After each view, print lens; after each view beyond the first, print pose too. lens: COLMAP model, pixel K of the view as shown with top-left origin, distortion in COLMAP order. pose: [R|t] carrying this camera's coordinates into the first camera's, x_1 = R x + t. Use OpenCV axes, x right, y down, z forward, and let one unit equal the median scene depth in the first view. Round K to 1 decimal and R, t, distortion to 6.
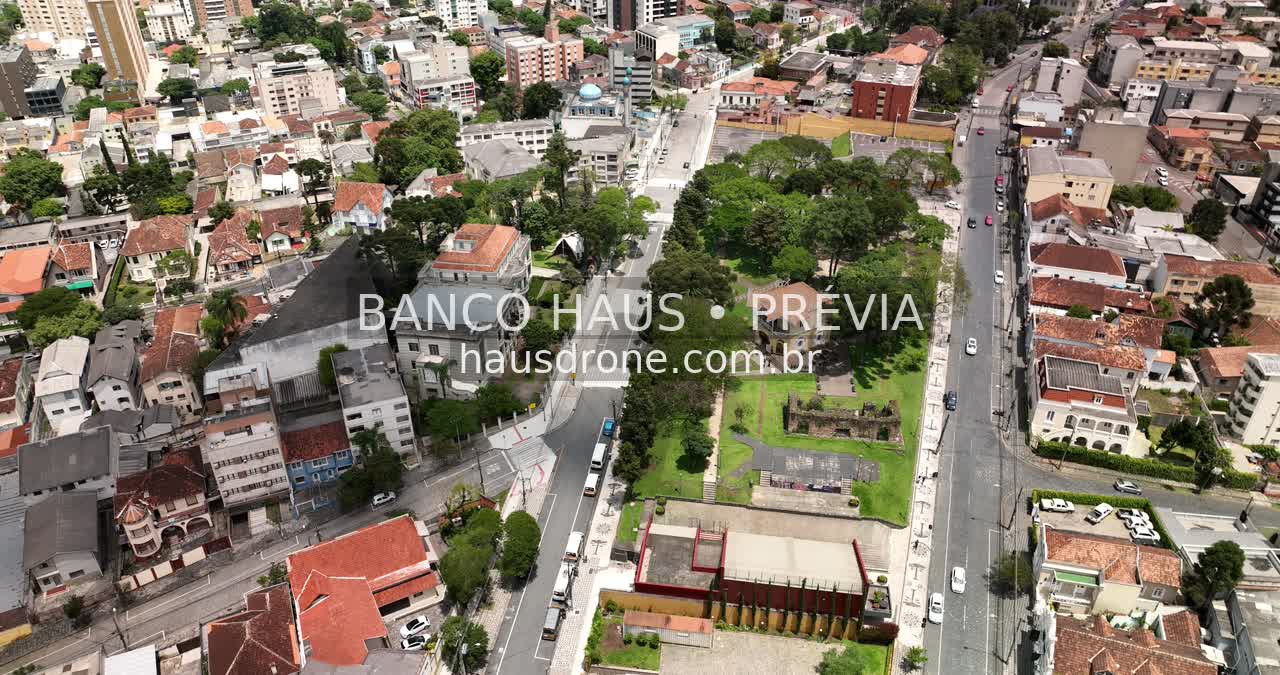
lens RADIAL K [[903.2, 0, 639.2], [0, 903.2, 333.9], [0, 0, 1]] dist [-0.002369, 0.025890]
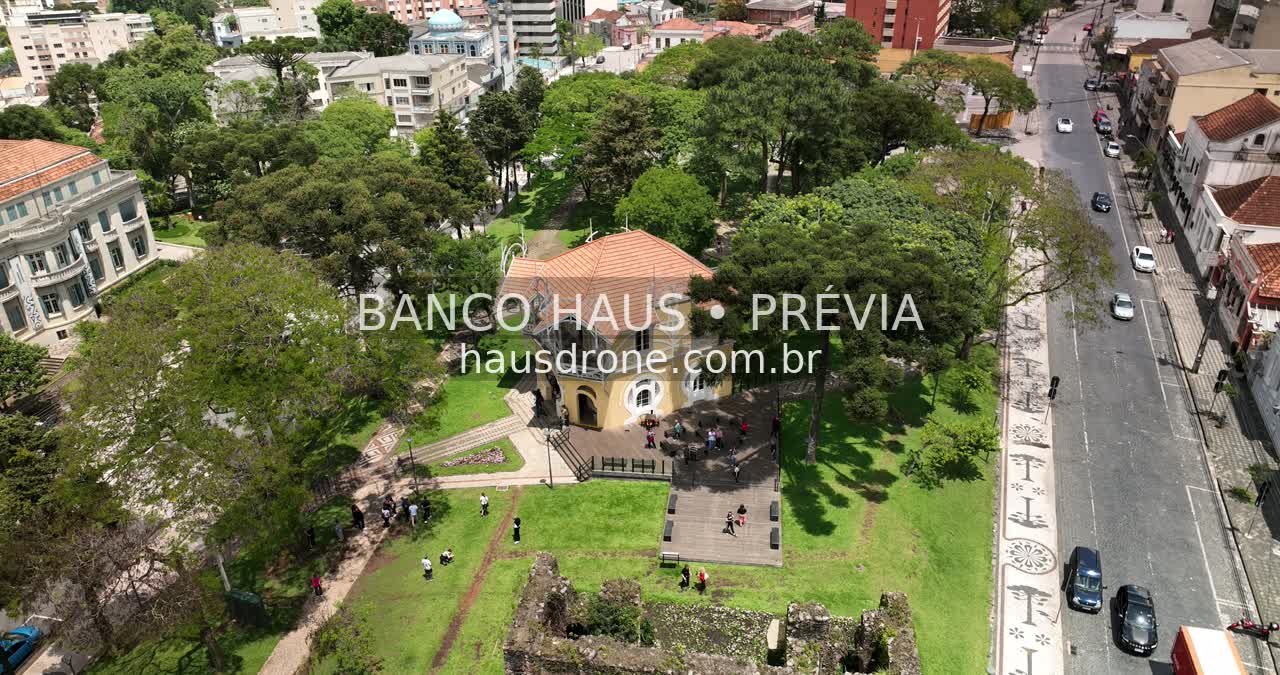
lens RADIAL K [[903.2, 0, 637.6], [0, 903.2, 335.6], [0, 0, 1]] dist [-0.002369, 0.025890]
pose [[0.999439, 0.005812, -0.032990, 0.165451], [-0.008277, 0.997142, -0.075096, 0.011896], [0.032459, 0.075327, 0.996630, 0.559265]]
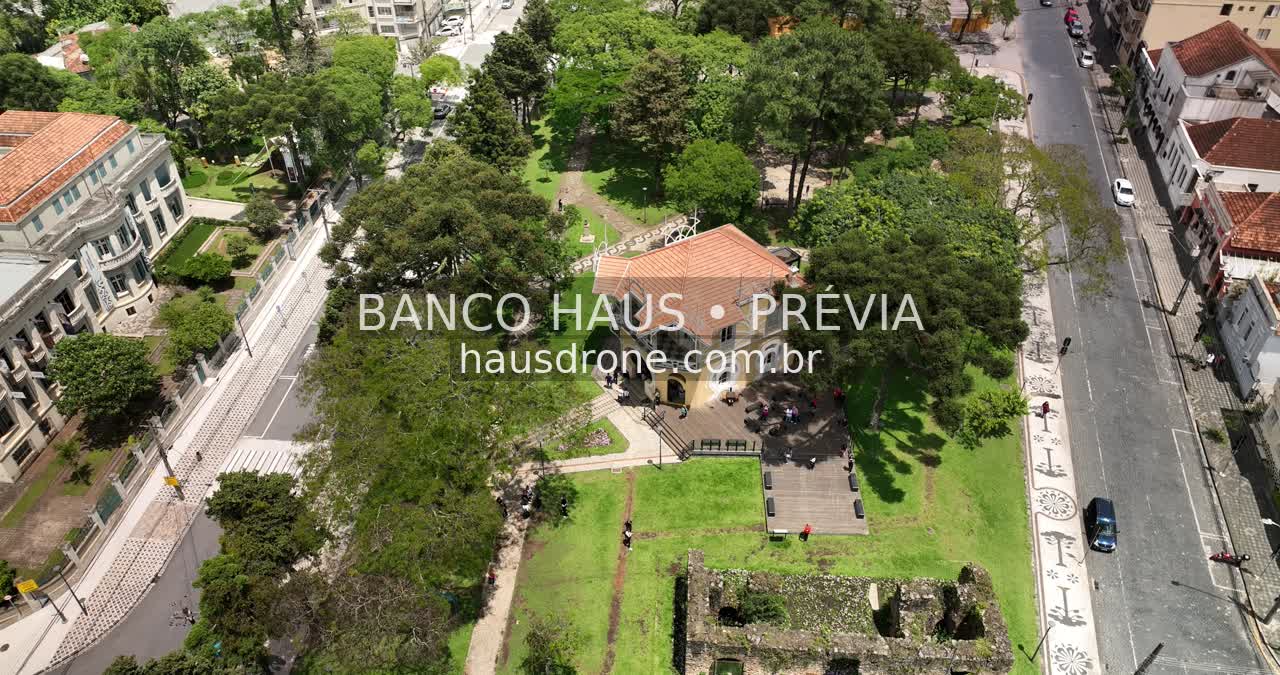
lens RADIAL K [[903.2, 0, 638.1], [0, 903.2, 337.8], [0, 0, 1]] dist [-0.002369, 0.025890]
pose [[0.998169, -0.038519, 0.046645, 0.105512], [0.033136, 0.993253, 0.111130, -0.048444], [-0.050611, -0.109381, 0.992711, 0.519918]]
